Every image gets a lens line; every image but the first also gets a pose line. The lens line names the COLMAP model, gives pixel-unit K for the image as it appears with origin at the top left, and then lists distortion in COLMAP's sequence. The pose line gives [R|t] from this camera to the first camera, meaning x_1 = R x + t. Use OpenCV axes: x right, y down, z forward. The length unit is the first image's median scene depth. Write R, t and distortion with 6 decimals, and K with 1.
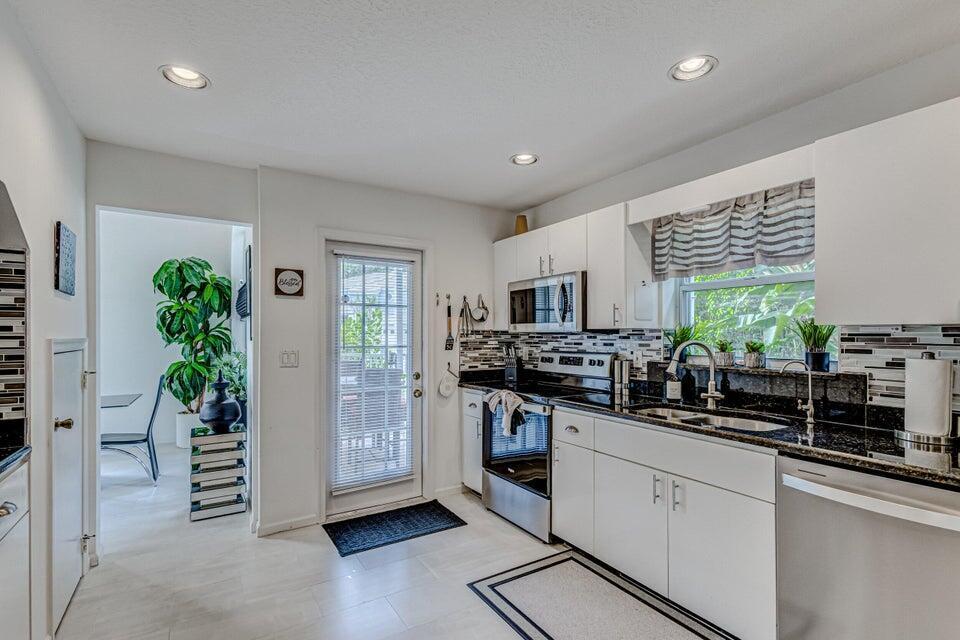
lens RADIAL K [[448.7, 0, 476.1], [0, 448.7, 334.4], [0, 0, 1]] dist [0.001202, 0.000065]
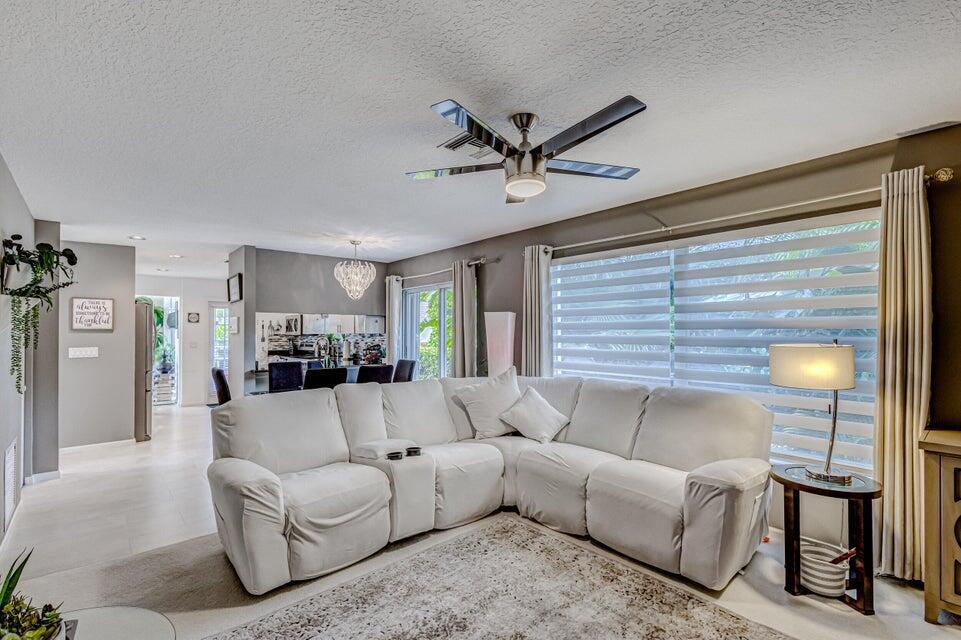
lens RADIAL K [[440.4, 0, 480.5], [0, 440.4, 320.0], [0, 0, 1]] dist [0.000290, -0.000029]
pose [[0.986700, 0.002545, 0.162529, 0.743265], [0.002385, 0.999543, -0.030129, -0.011306], [-0.162532, 0.030116, 0.986244, -1.647788]]
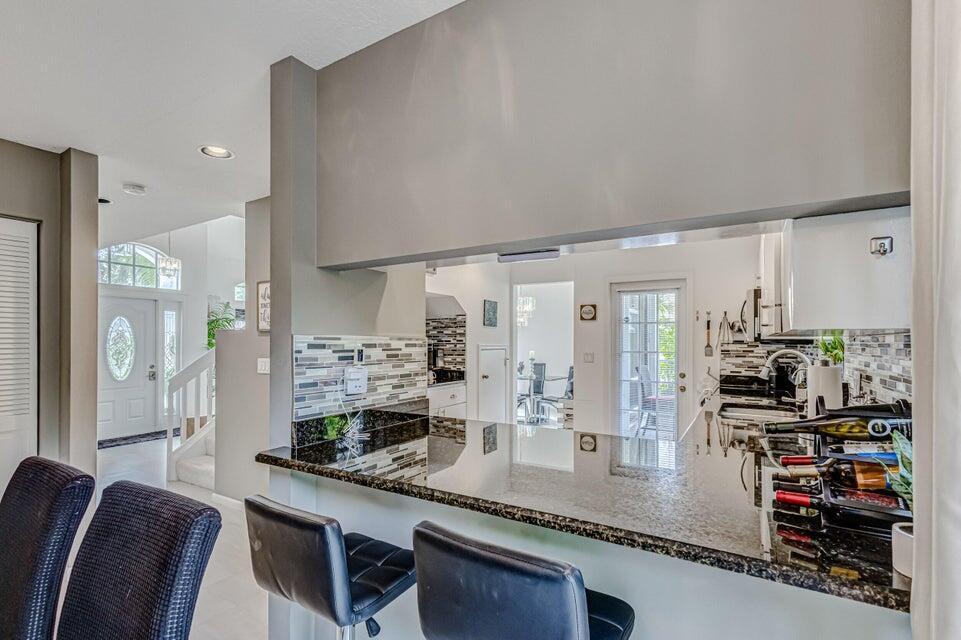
lens RADIAL K [[449.1, 0, 476.6], [0, 449.1, 334.4], [0, 0, 1]] dist [0.001202, 0.000065]
pose [[0.448360, -0.009518, -0.893802, 0.746528], [-0.002951, 0.999922, -0.012129, -0.008317], [0.893848, 0.008076, 0.448297, -0.116095]]
